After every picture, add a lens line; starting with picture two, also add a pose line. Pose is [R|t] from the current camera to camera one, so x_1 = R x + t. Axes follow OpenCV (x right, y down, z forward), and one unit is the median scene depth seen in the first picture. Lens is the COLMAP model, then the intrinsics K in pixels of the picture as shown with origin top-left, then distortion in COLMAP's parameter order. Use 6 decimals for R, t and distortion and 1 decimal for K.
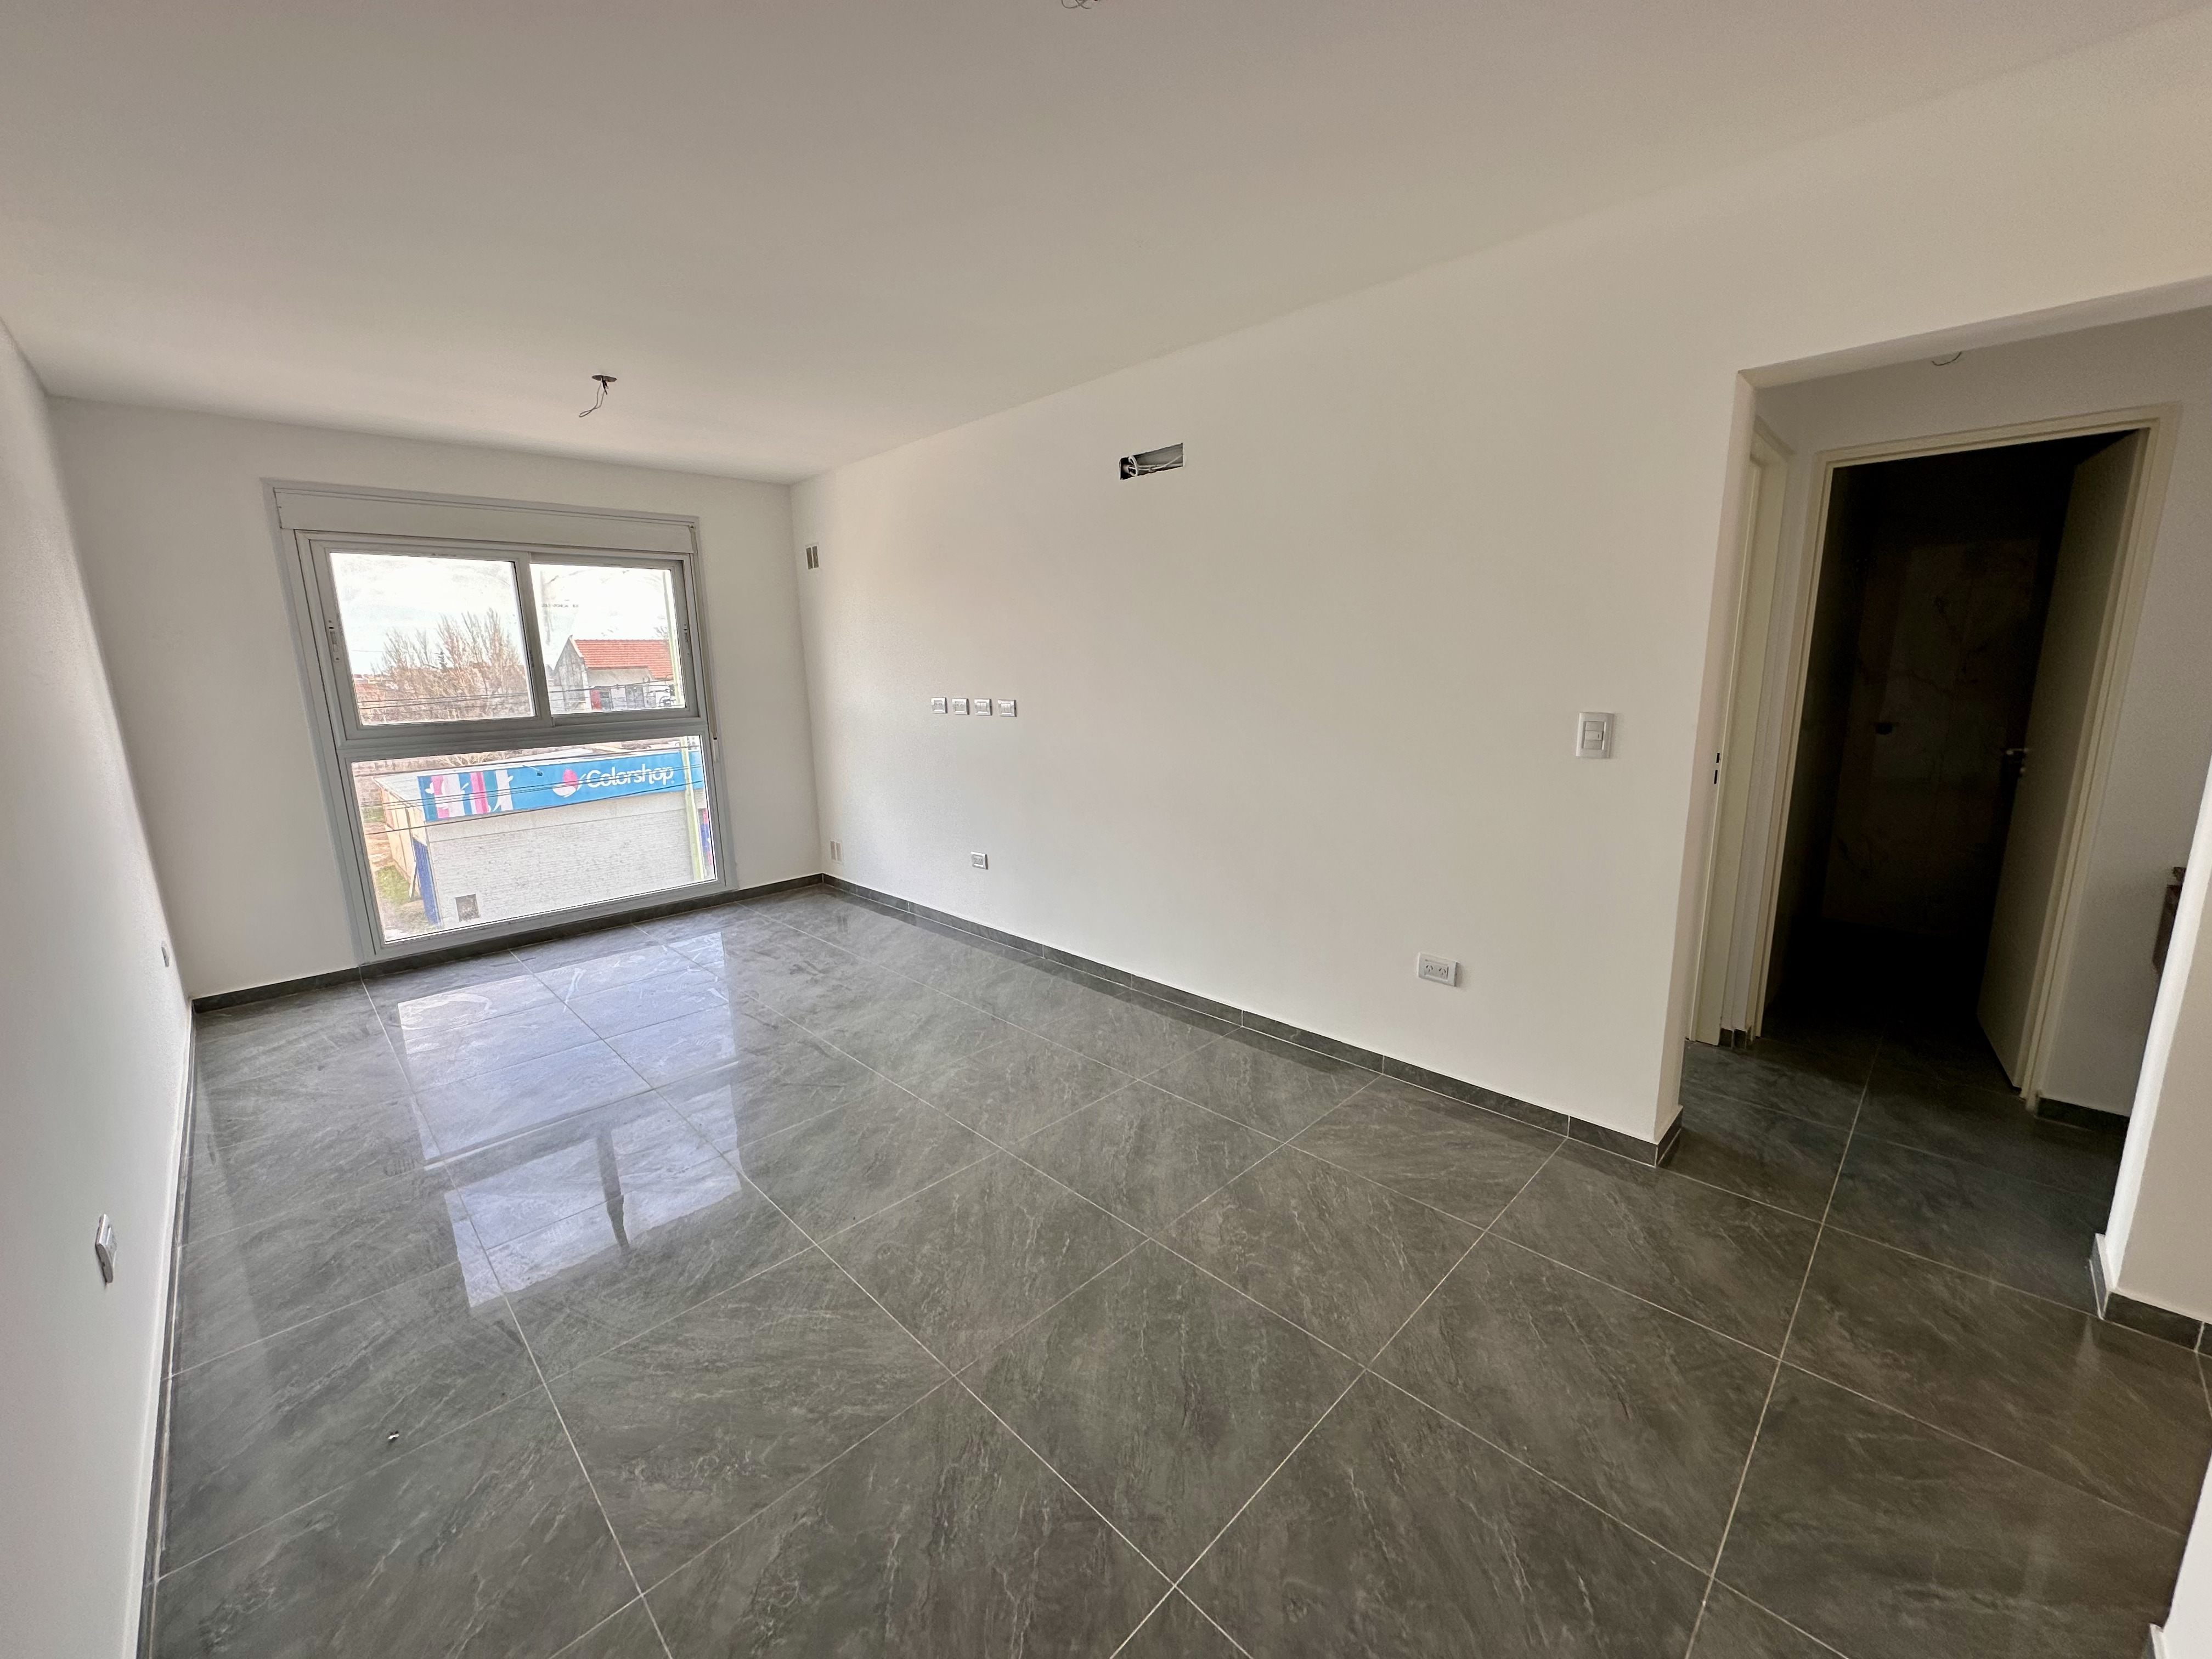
lens RADIAL K [[877.1, 0, 1106.0], [0, 877.1, 829.5], [0, 0, 1]] dist [-0.001654, -0.000528]
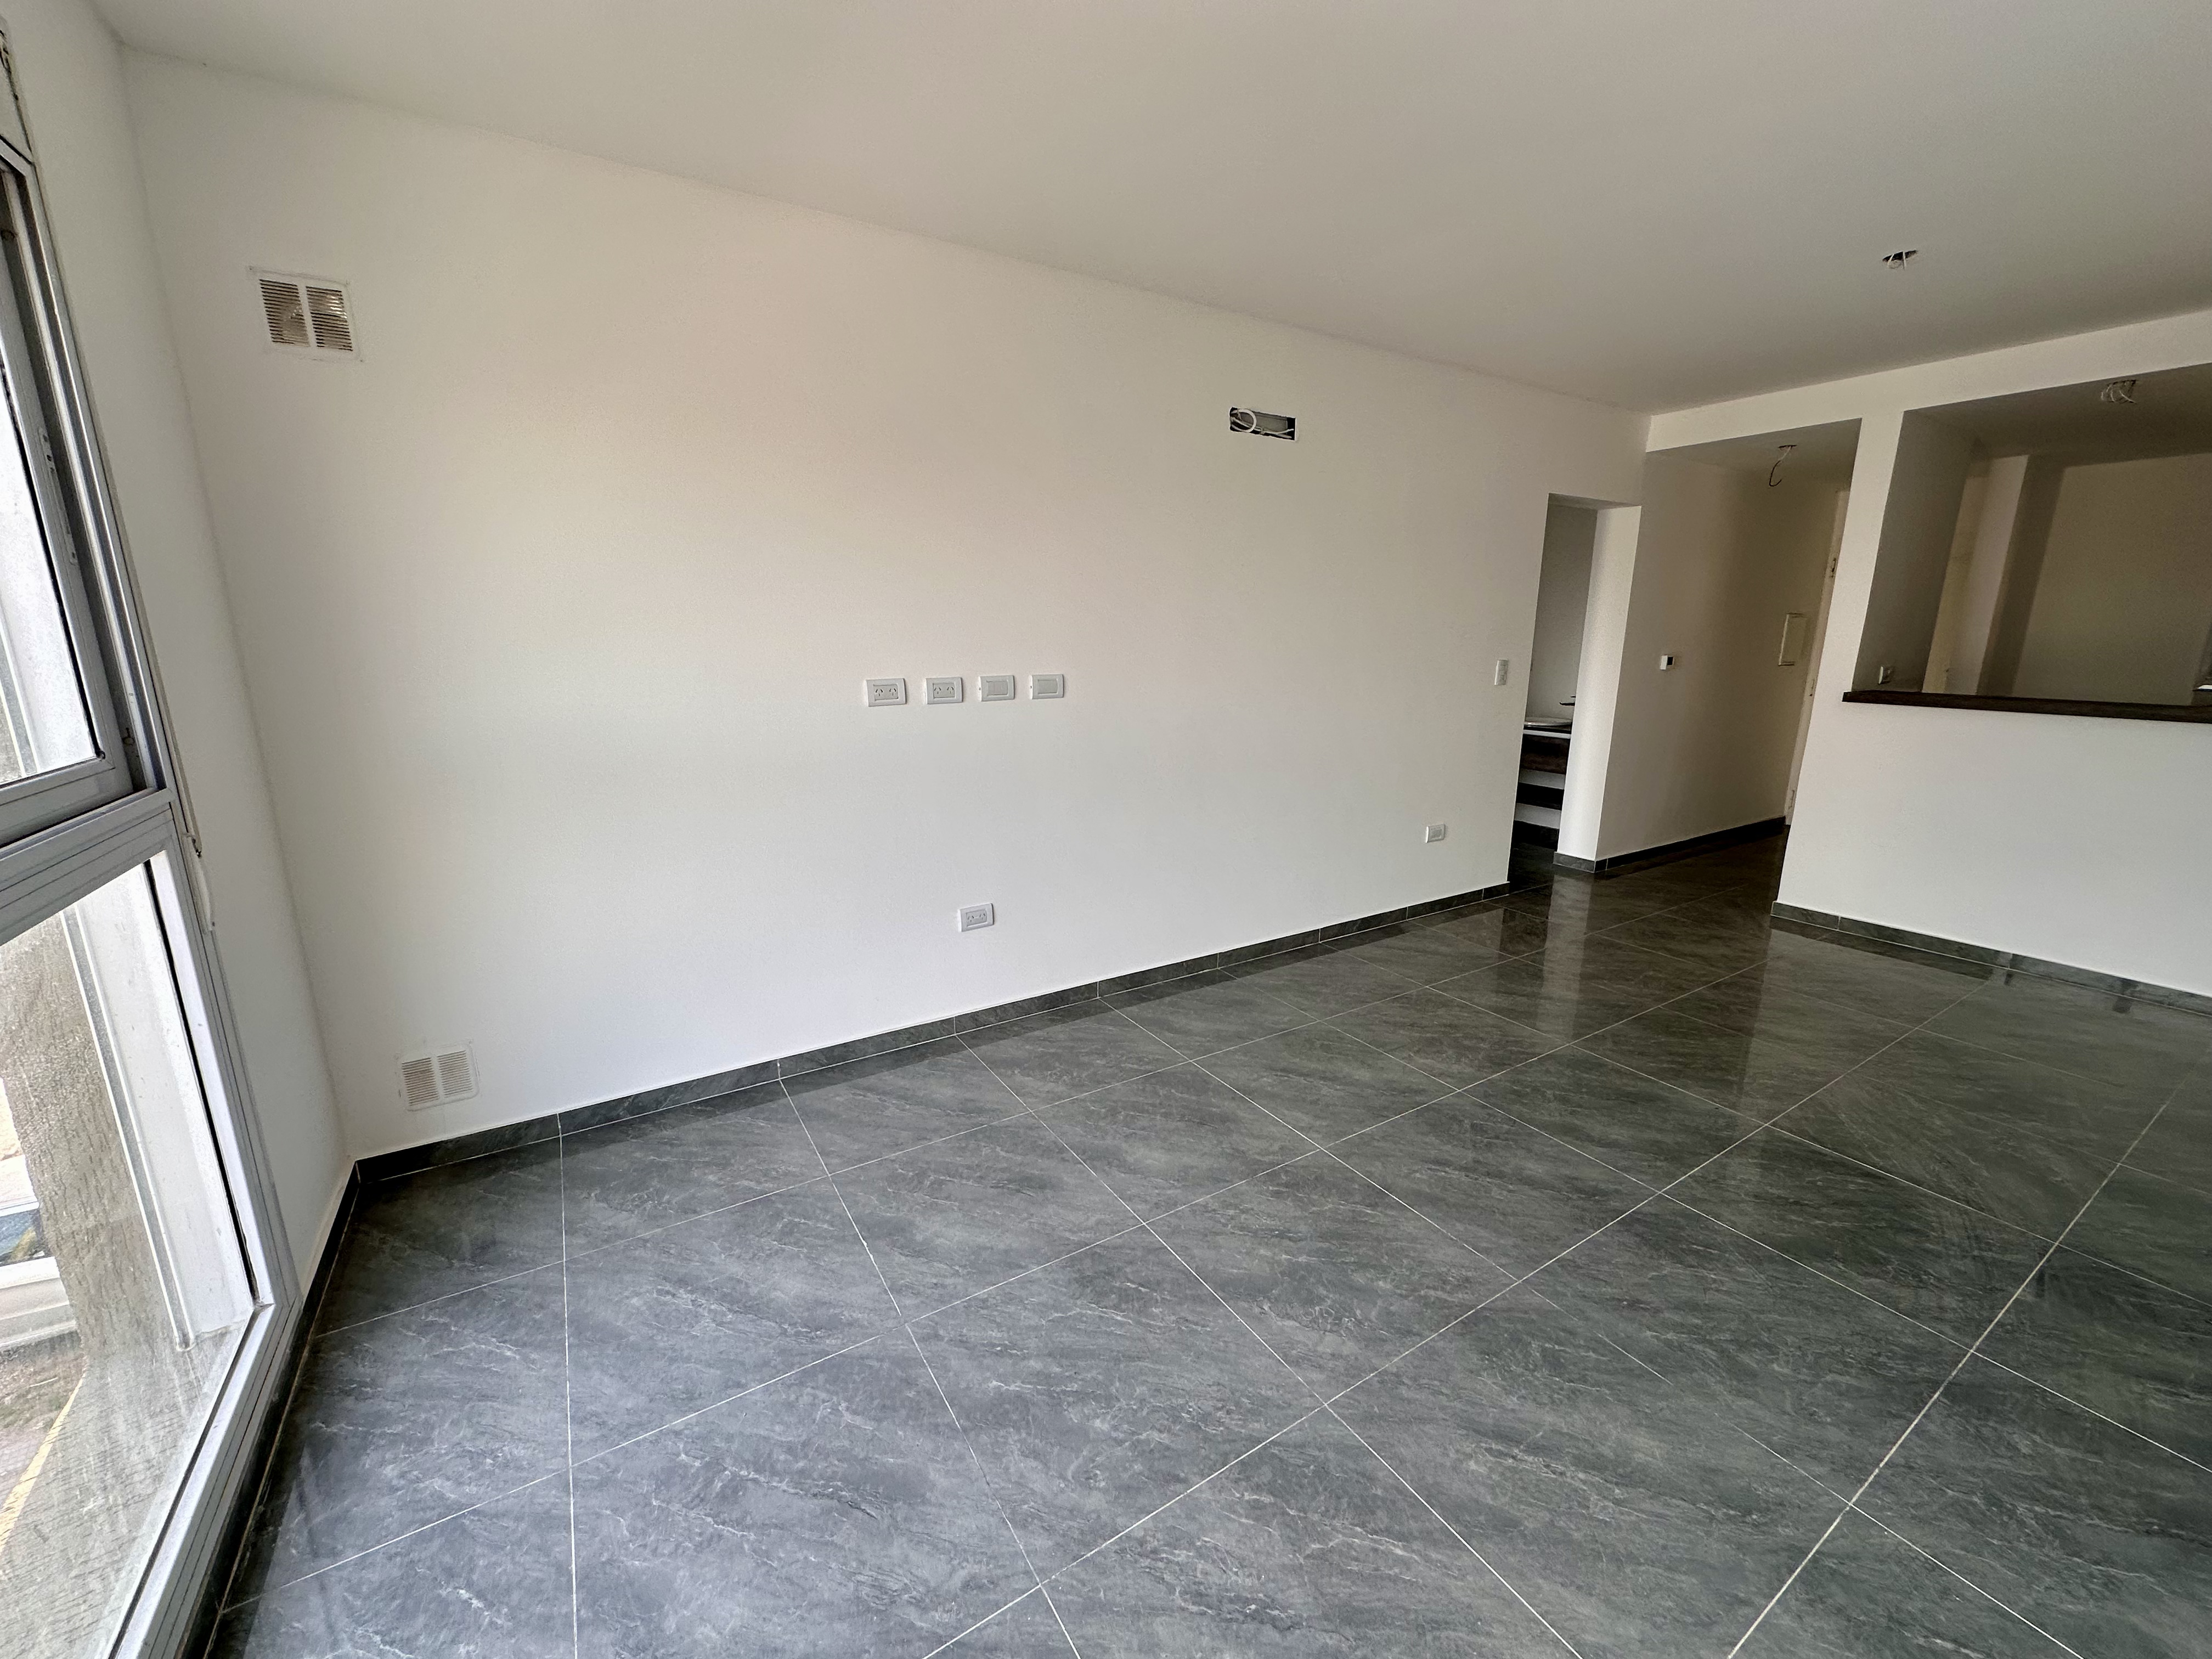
lens RADIAL K [[851.3, 0, 1071.3], [0, 851.3, 867.4], [0, 0, 1]] dist [0.000578, 0.000450]
pose [[0.243772, -0.246089, 0.938091, -0.809879], [0.178747, 0.962101, 0.205939, -0.144144], [-0.953218, 0.117479, 0.278521, 0.791794]]
